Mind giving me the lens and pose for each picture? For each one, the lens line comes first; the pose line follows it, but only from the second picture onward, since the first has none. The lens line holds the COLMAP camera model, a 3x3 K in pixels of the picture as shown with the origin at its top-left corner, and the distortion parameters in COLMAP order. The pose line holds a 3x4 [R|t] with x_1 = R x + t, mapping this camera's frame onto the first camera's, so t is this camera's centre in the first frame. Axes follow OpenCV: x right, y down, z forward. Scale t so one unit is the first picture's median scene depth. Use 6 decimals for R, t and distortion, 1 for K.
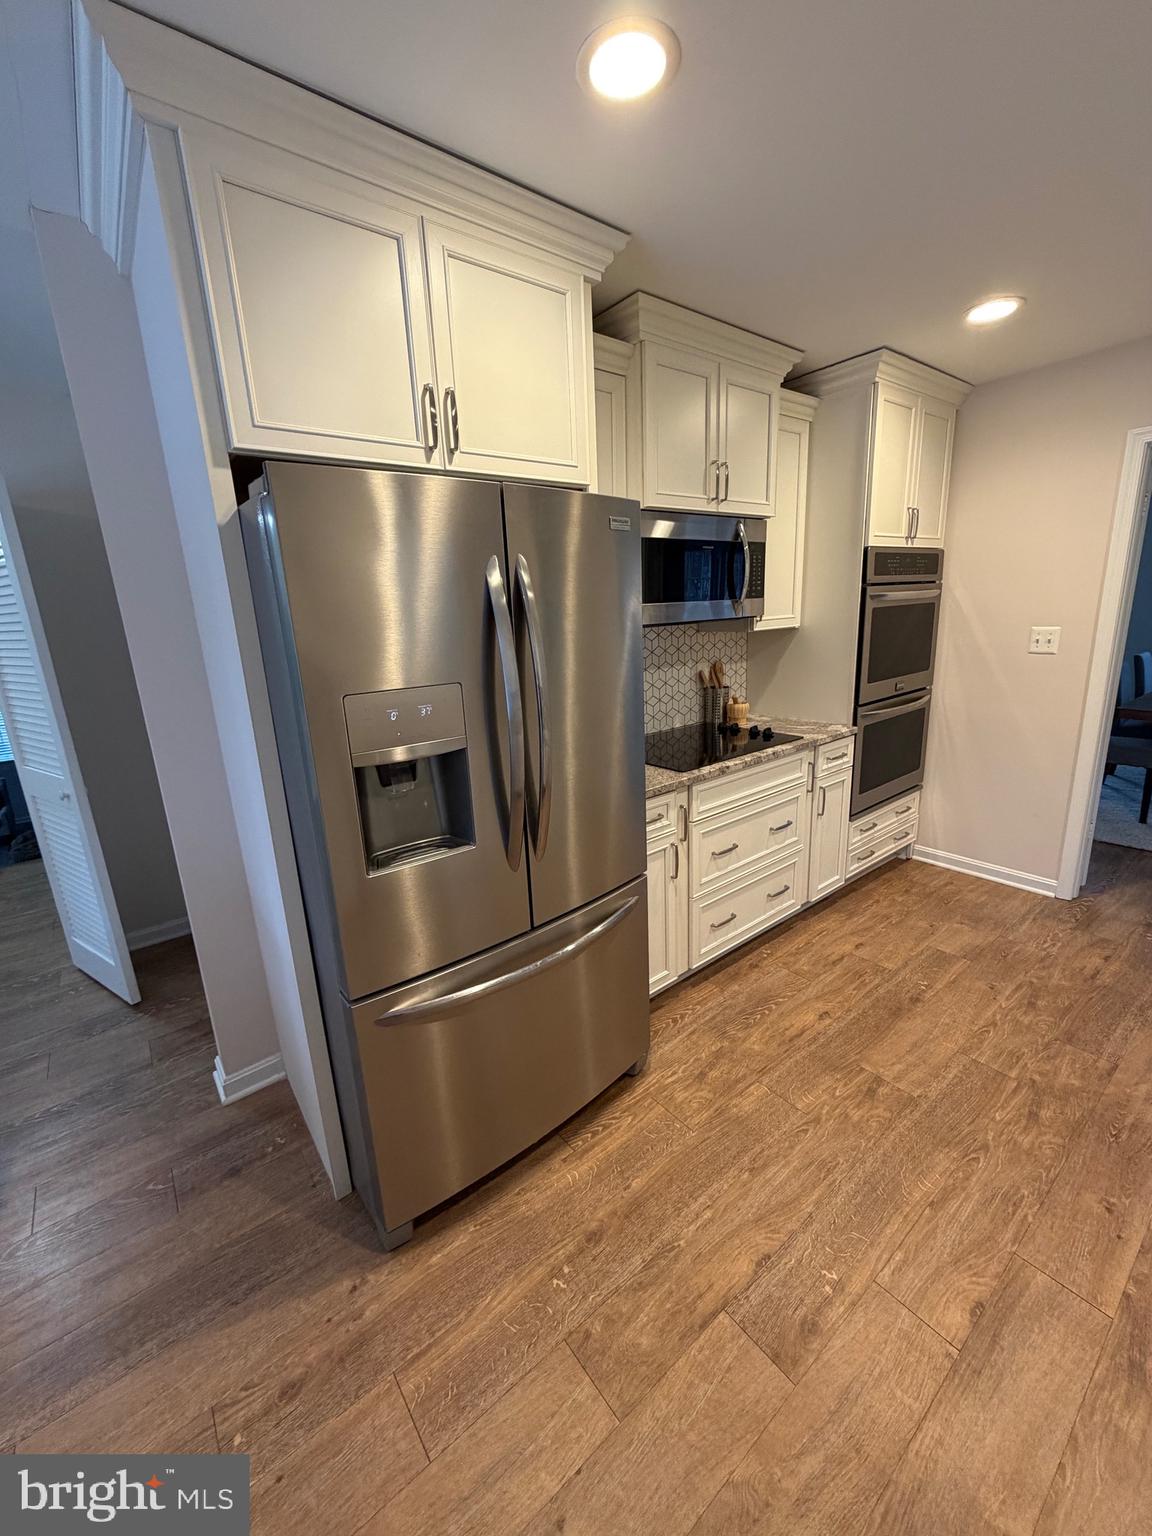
lens RADIAL K [[612.2, 0, 573.8], [0, 612.2, 767.4], [0, 0, 1]] dist [0.001150, 0.000086]
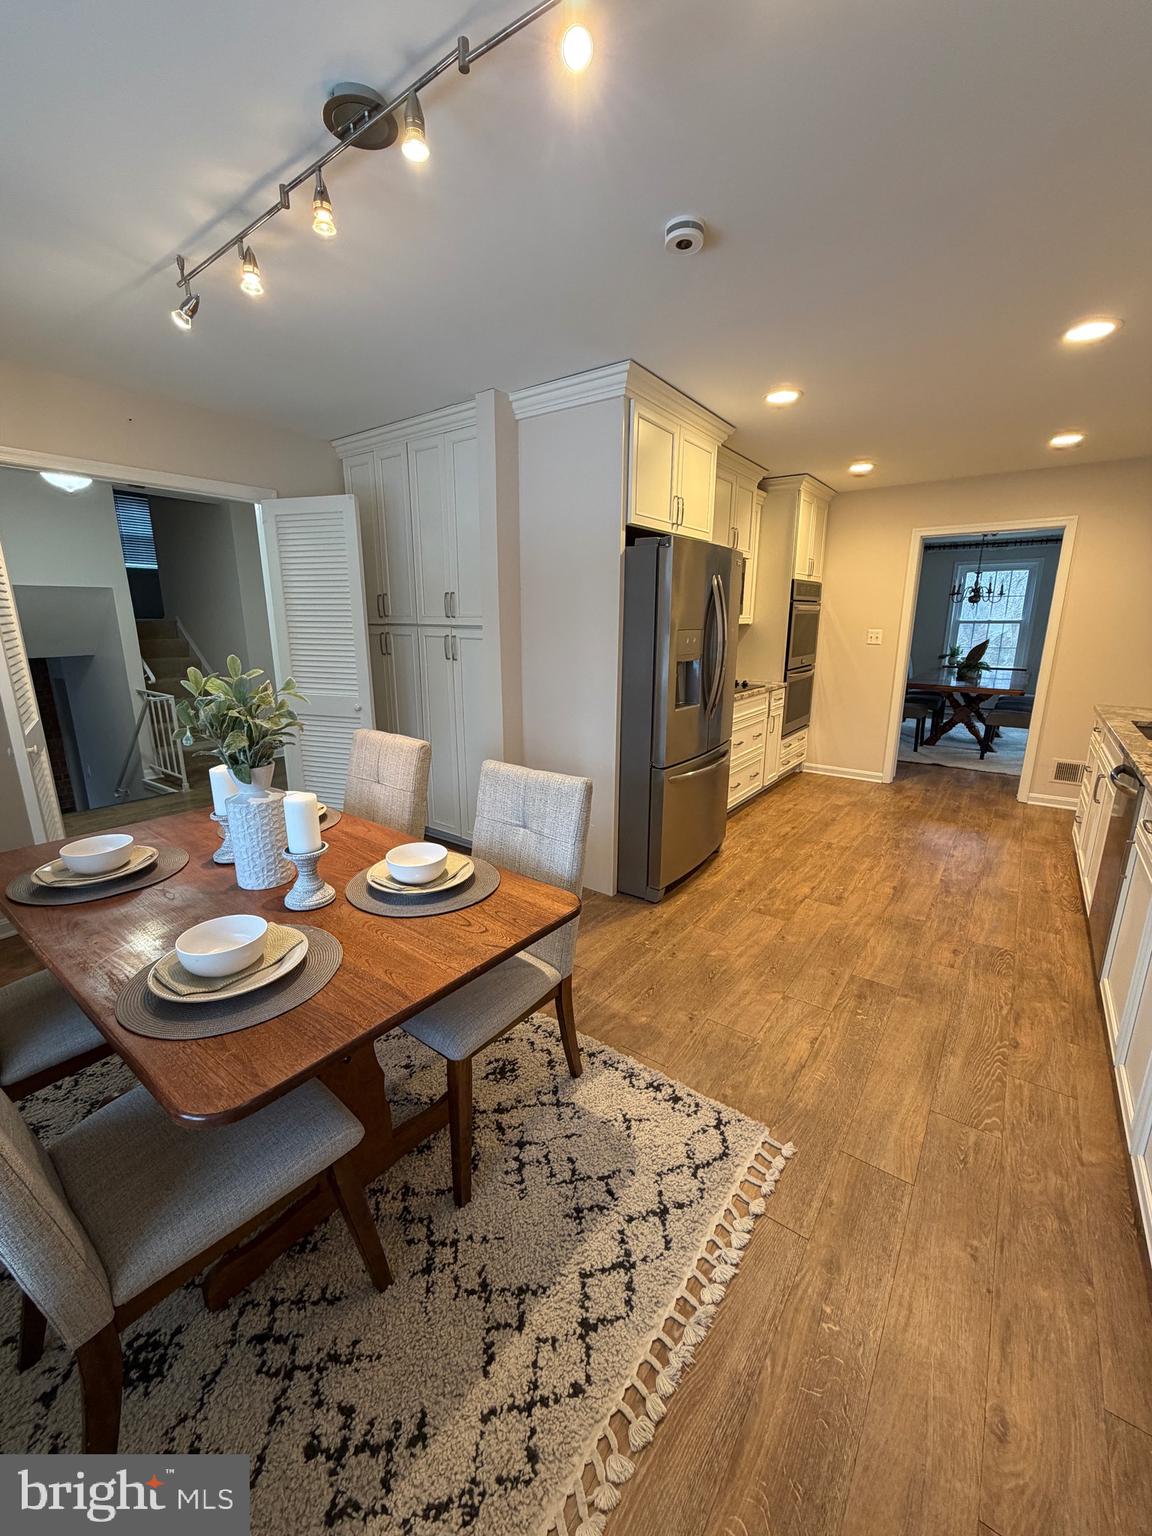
lens RADIAL K [[612.2, 0, 575.6], [0, 612.2, 765.7], [0, 0, 1]] dist [0.001150, 0.000086]
pose [[0.960921, -0.016255, 0.276345, -0.649767], [0.021233, 0.999662, -0.015032, 0.199858], [-0.276007, 0.020312, 0.960941, -0.537393]]
